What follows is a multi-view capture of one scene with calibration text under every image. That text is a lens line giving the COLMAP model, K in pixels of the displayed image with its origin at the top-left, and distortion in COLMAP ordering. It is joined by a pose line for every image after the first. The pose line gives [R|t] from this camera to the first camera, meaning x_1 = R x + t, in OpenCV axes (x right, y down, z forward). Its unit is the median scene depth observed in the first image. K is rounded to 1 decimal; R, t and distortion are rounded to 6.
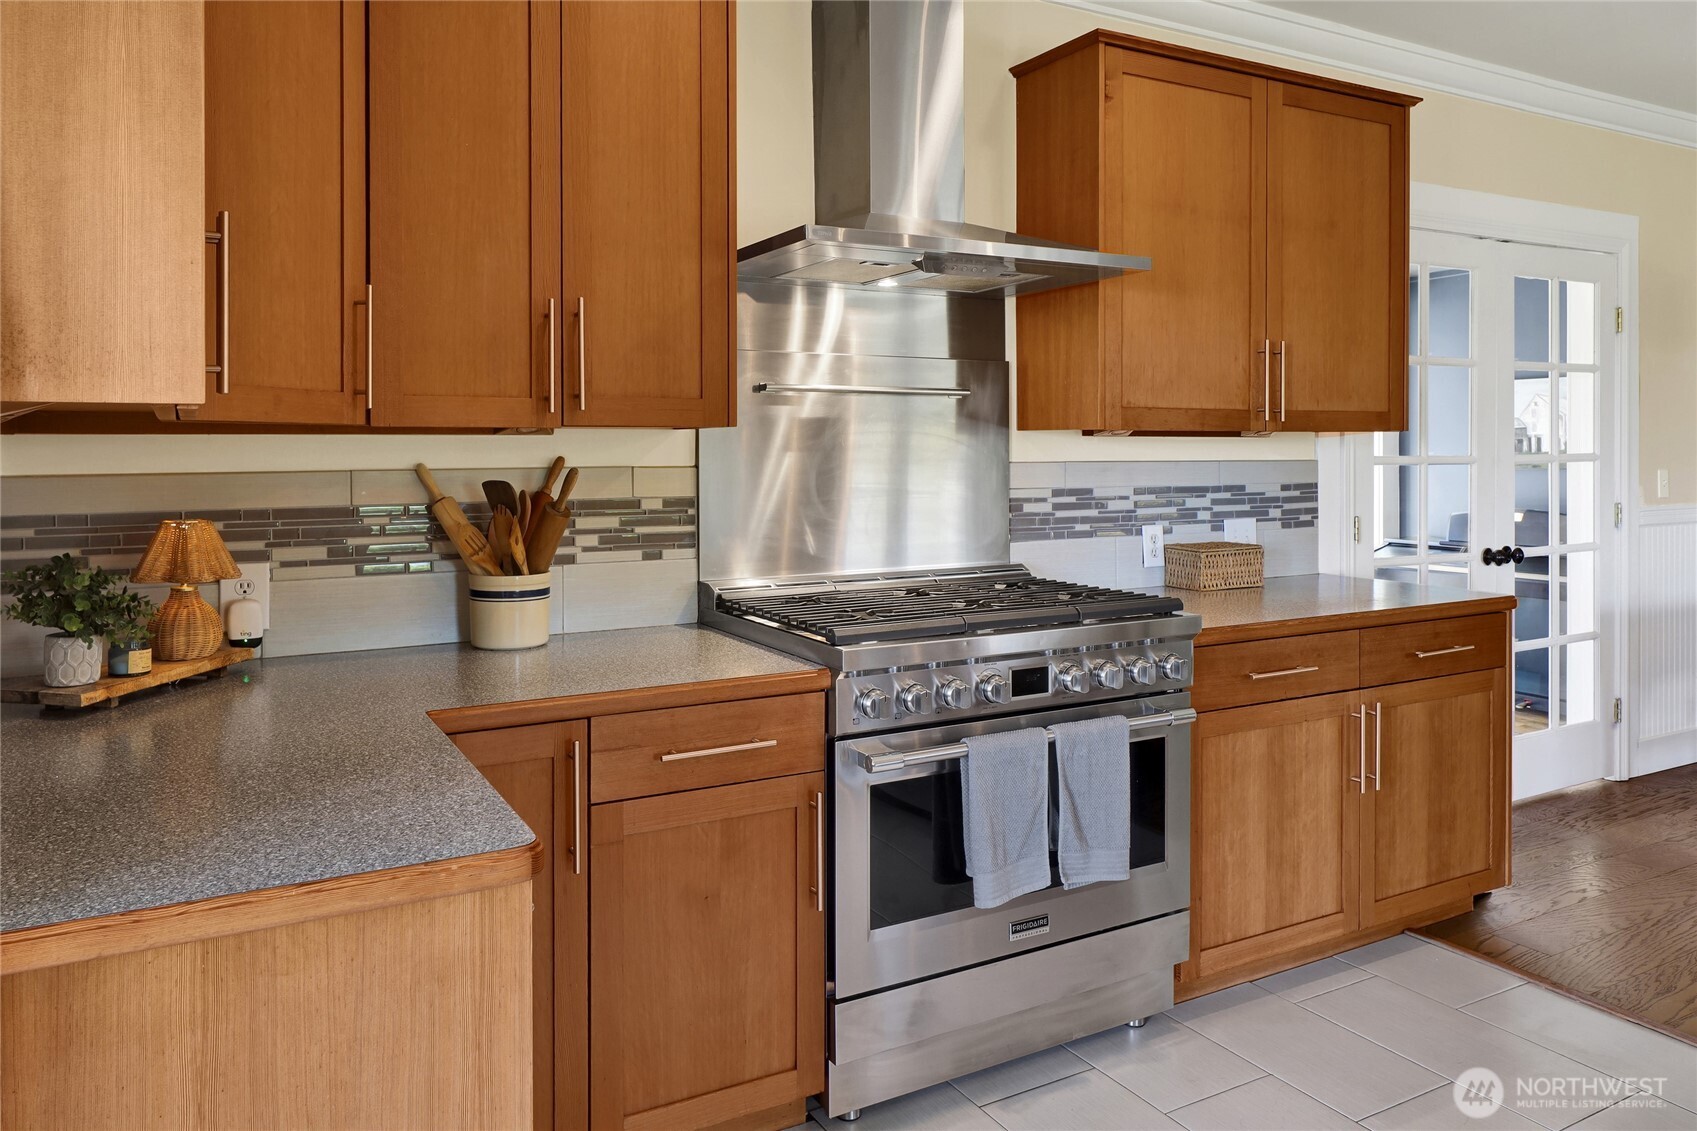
lens RADIAL K [[1176.4, 0, 863.8], [0, 1176.4, 445.0], [0, 0, 1]] dist [-0.002662, -0.001866]
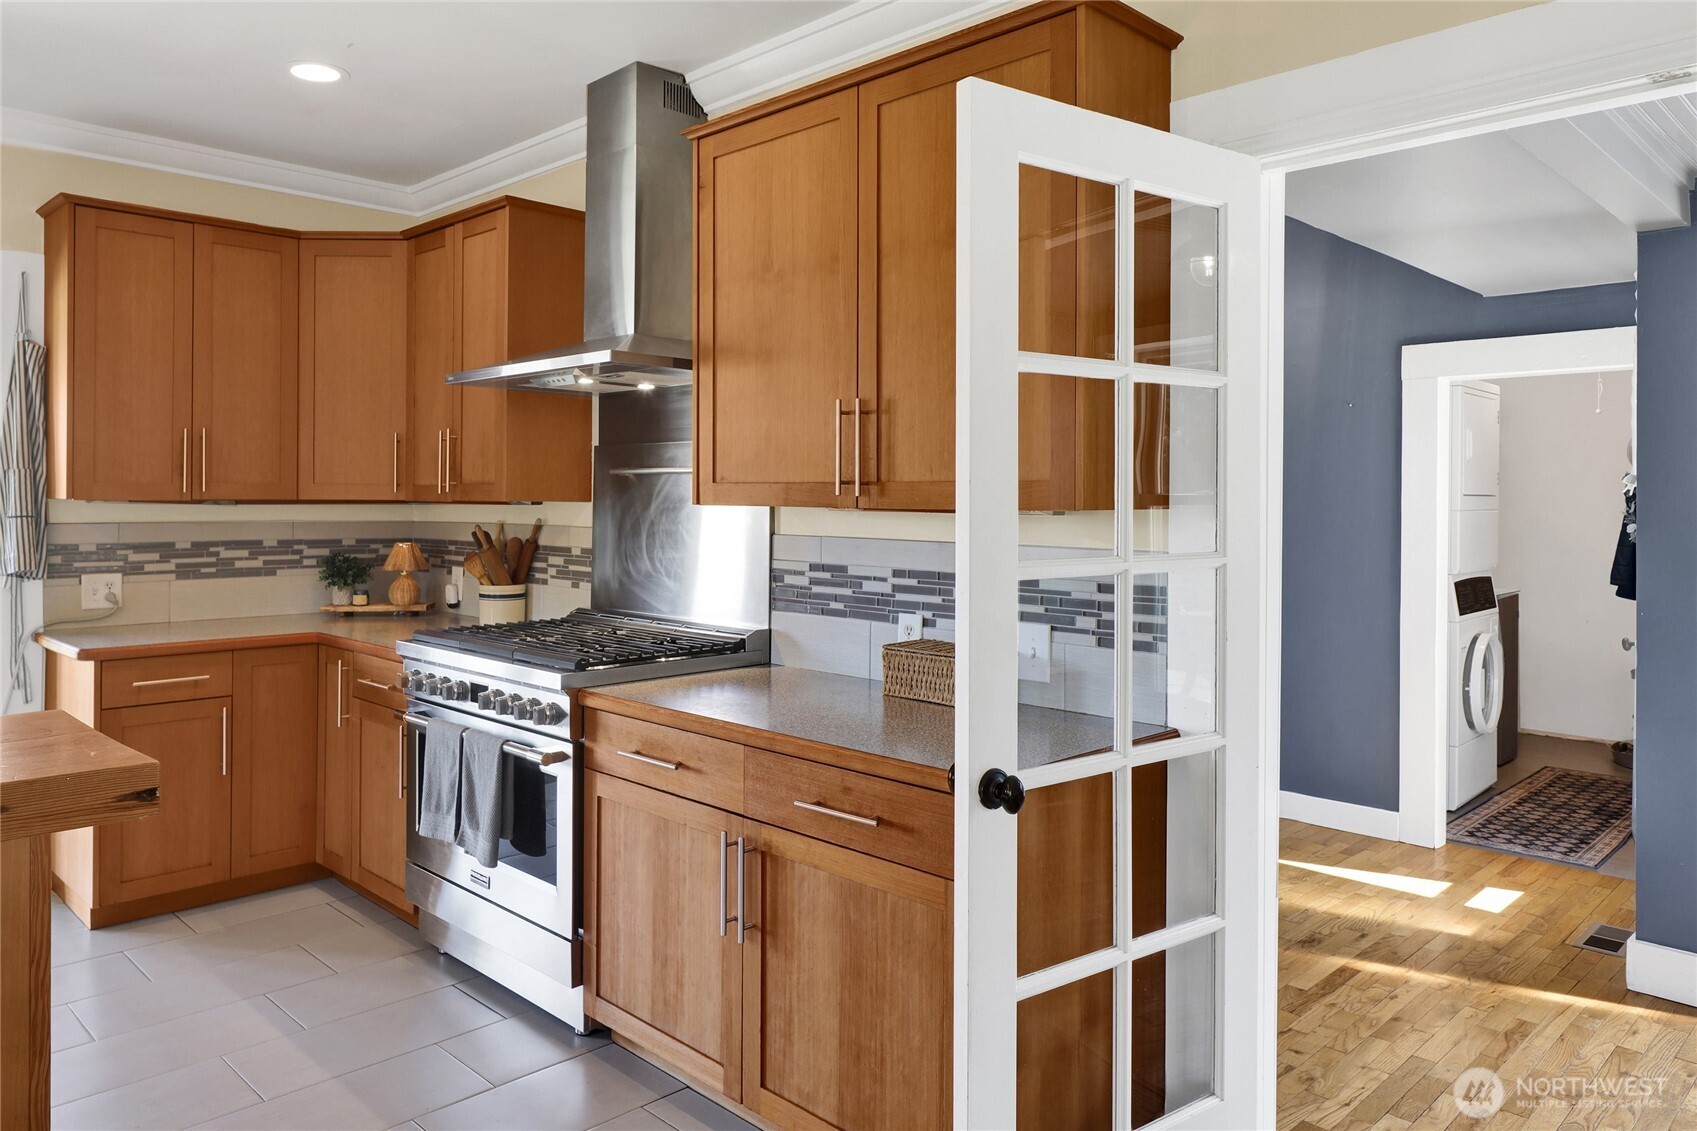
lens RADIAL K [[1176.4, 0, 836.6], [0, 1176.4, 499.4], [0, 0, 1]] dist [-0.002662, -0.001866]
pose [[0.262804, 0.005496, -0.964834, 1.123701], [-0.006907, 0.999969, 0.003815, -0.020200], [0.964825, 0.005662, 0.262834, 0.759095]]
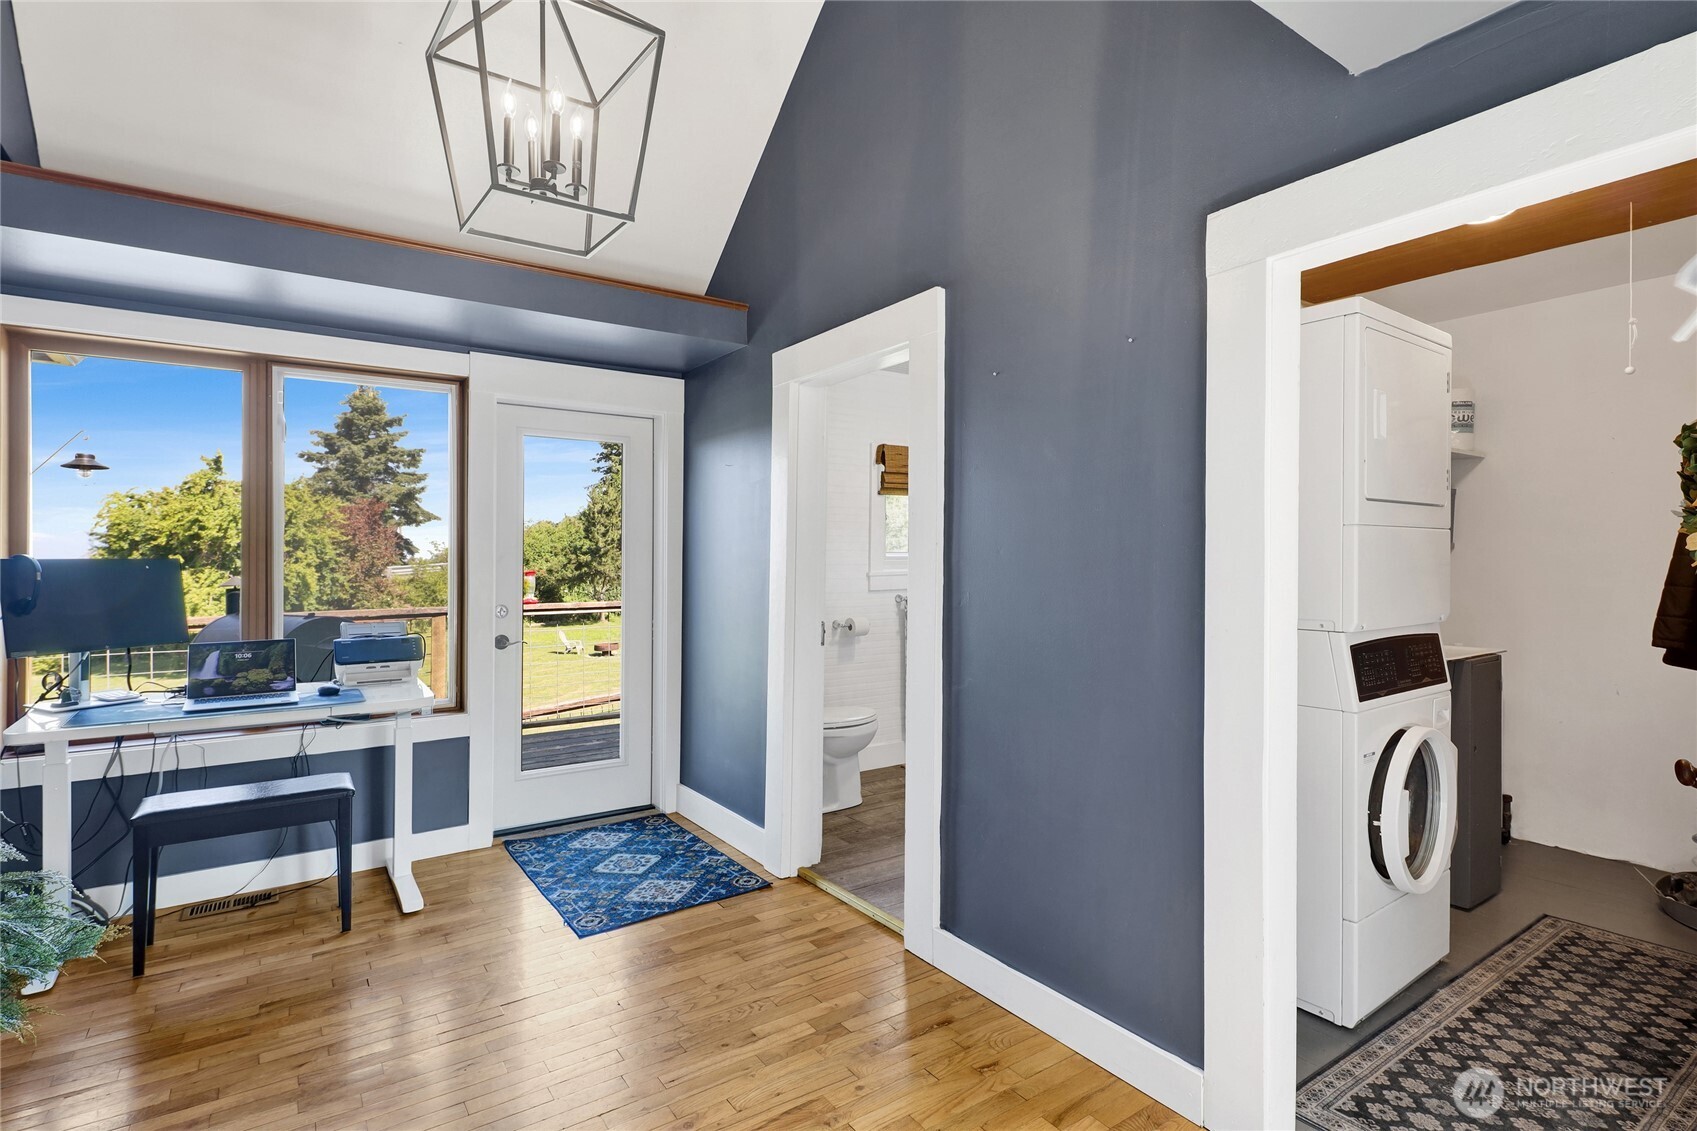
lens RADIAL K [[867.3, 0, 850.4], [0, 867.3, 568.5], [0, 0, 1]] dist [0.002129, -0.000100]
pose [[0.097707, 0.012058, -0.995142, 0.452542], [0.004141, 0.999913, 0.012523, 0.020485], [0.995207, -0.005344, 0.097649, 1.530428]]
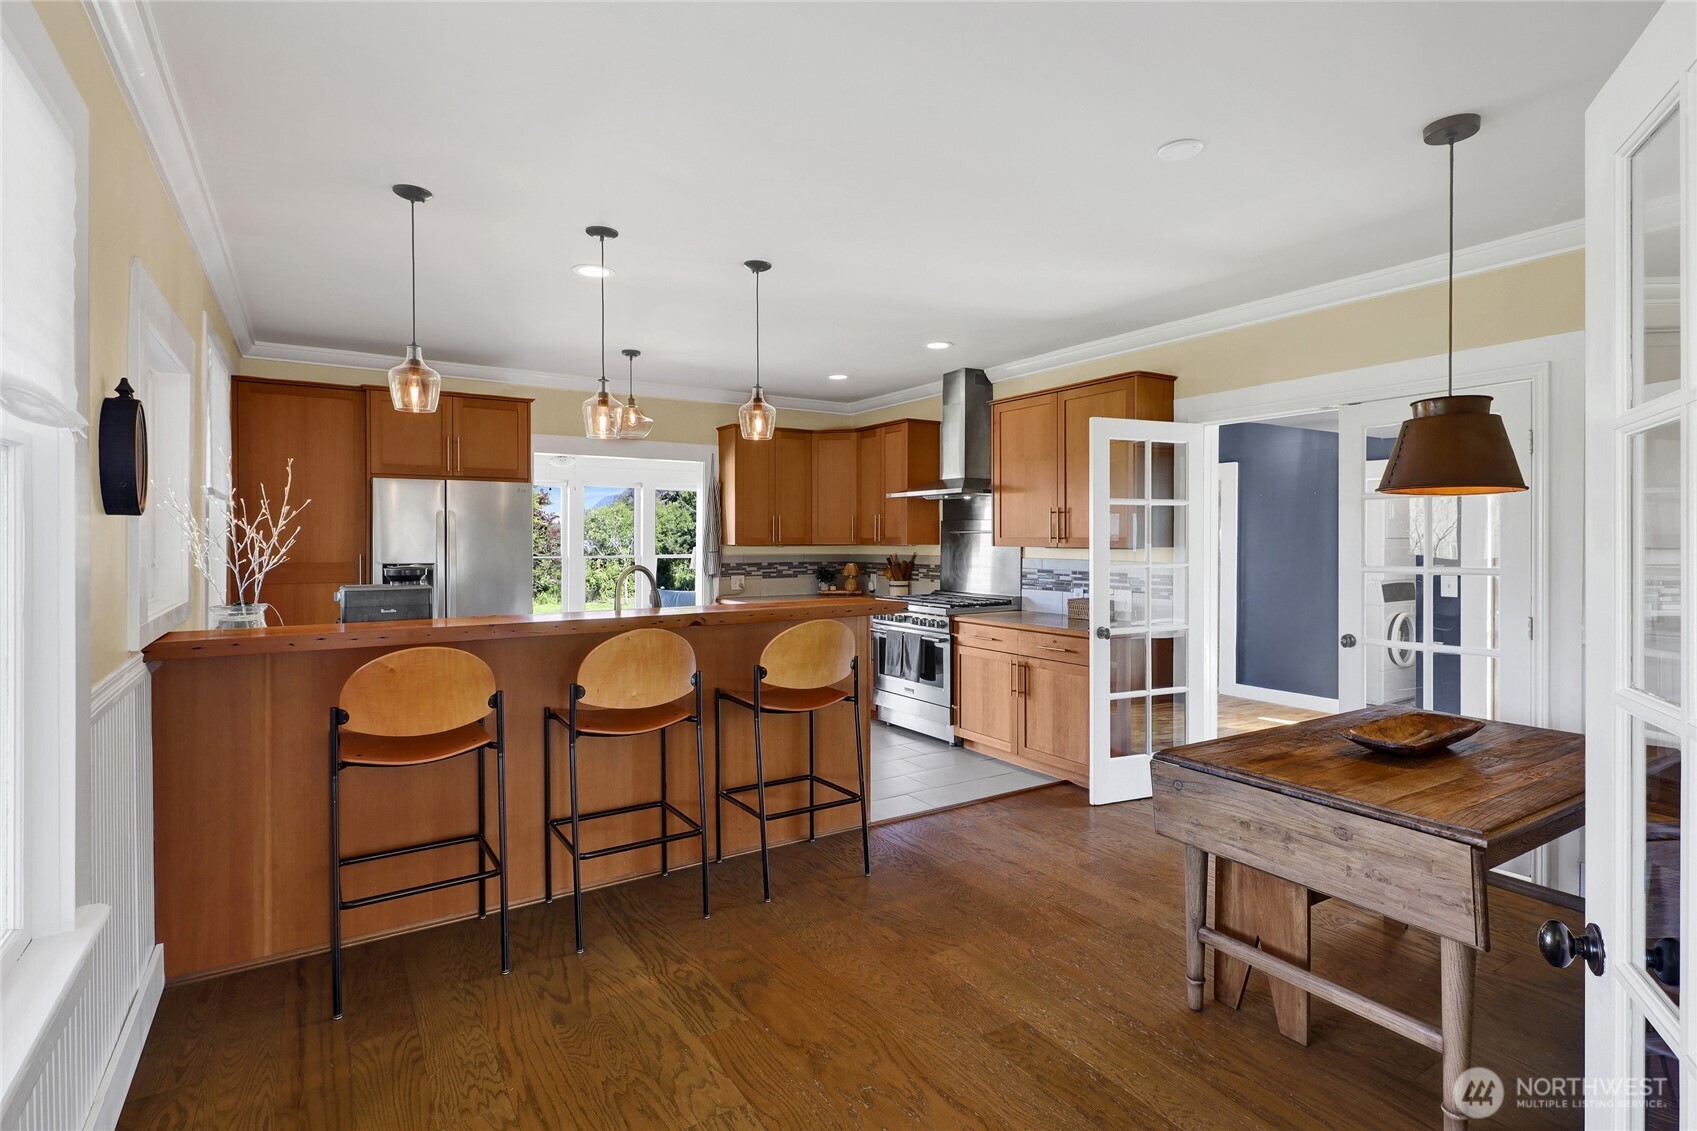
lens RADIAL K [[860.9, 0, 855.2], [0, 860.9, 548.1], [0, 0, 1]] dist [0.017301, -0.001187]
pose [[0.058247, 0.014728, -0.998194, 1.958760], [0.000572, 0.999891, 0.014787, -0.034974], [0.998302, -0.001432, 0.058232, 0.506606]]
